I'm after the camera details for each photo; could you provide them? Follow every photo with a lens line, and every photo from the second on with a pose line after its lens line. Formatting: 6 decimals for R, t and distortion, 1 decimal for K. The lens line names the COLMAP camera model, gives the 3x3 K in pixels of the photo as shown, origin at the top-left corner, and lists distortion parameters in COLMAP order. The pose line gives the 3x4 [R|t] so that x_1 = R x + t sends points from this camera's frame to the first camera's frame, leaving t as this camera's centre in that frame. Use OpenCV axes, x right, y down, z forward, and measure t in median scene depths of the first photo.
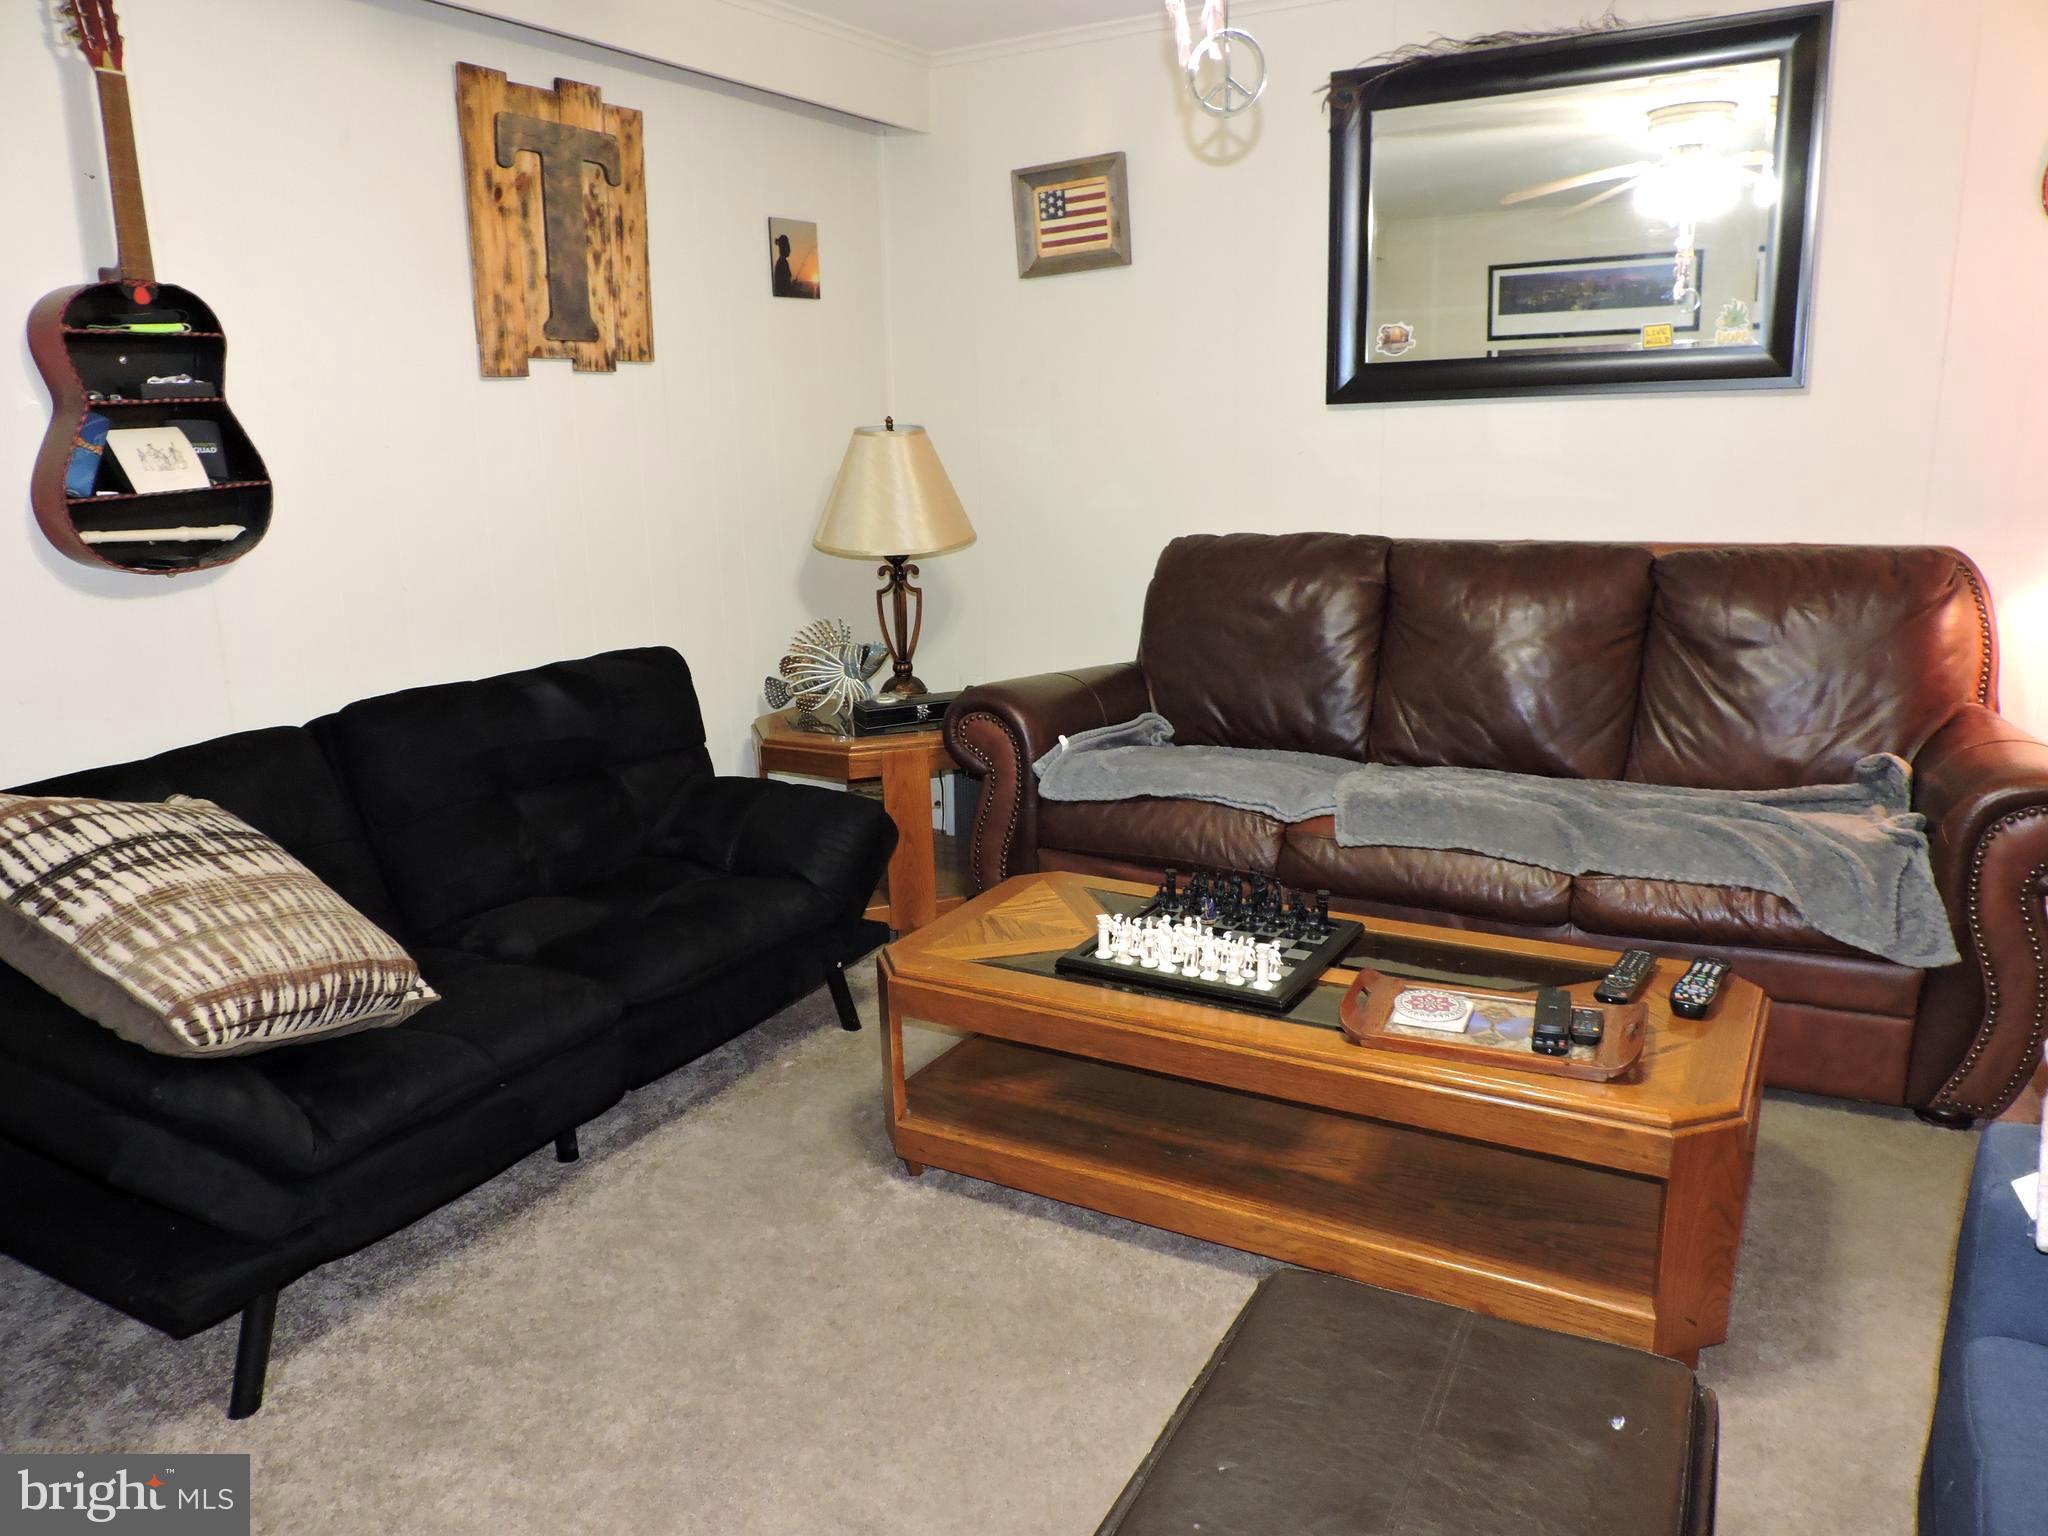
lens RADIAL K [[1459.3, 0, 1024.4], [0, 1459.3, 768.6], [0, 0, 1]] dist [-0.003253, -0.005977]
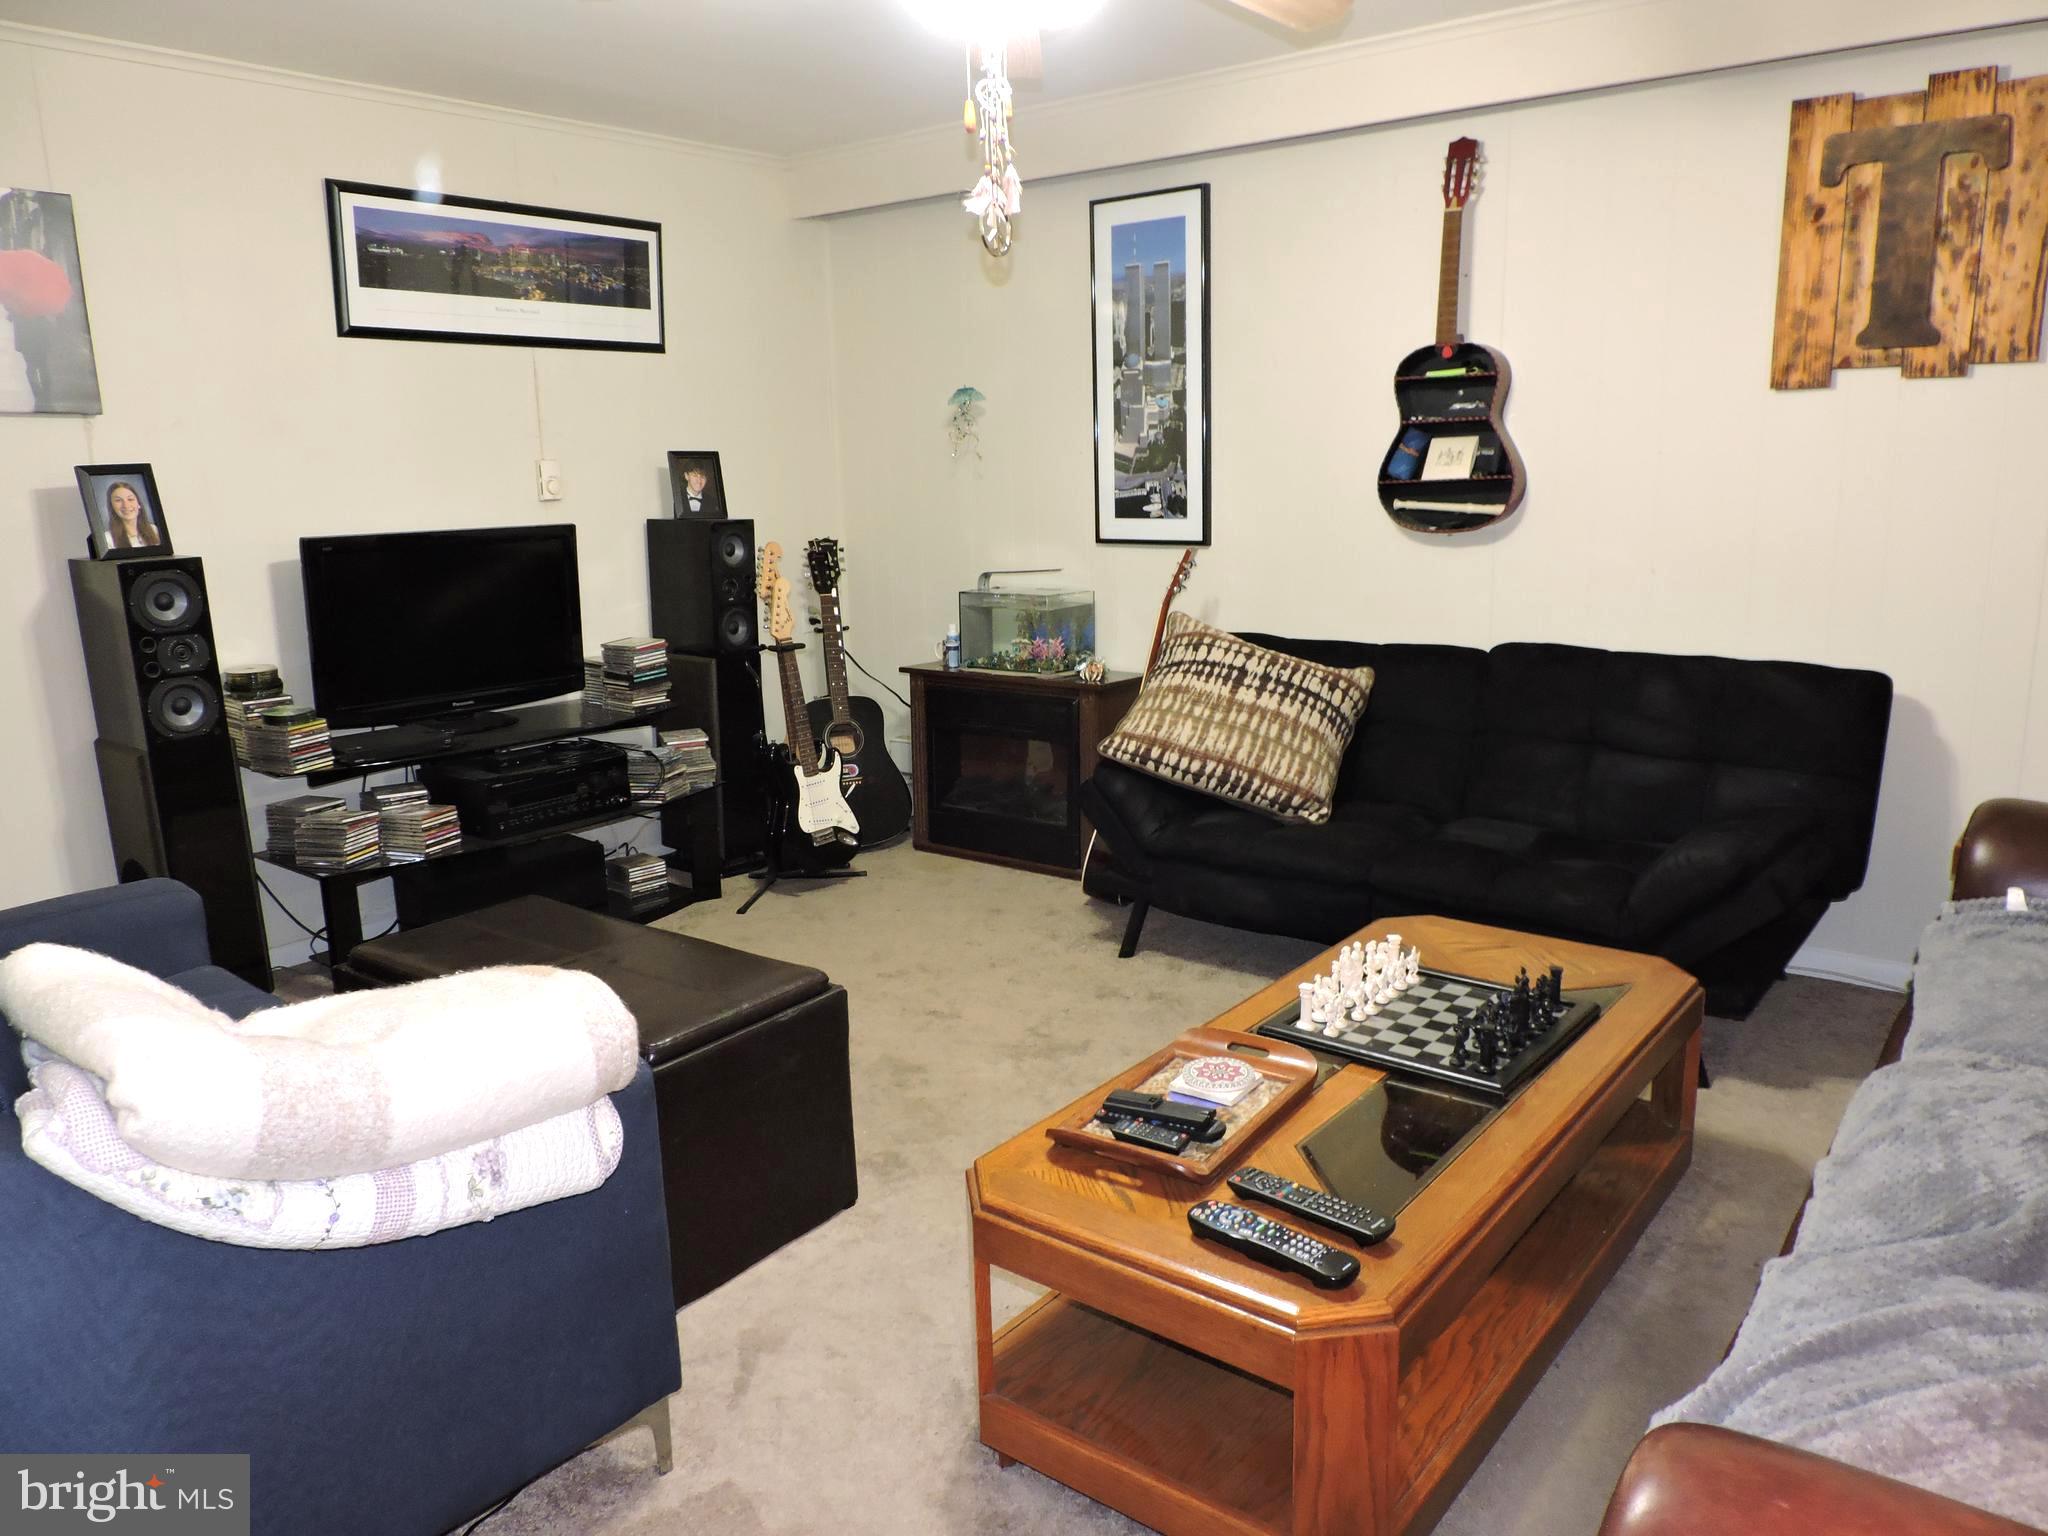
lens RADIAL K [[1459.3, 0, 1026.3], [0, 1459.3, 765.4], [0, 0, 1]] dist [-0.003253, -0.005977]
pose [[-0.146224, 0.239502, -0.959822, 0.796862], [-0.207260, 0.941300, 0.266455, -0.176302], [0.967296, 0.237895, -0.088001, 0.614994]]
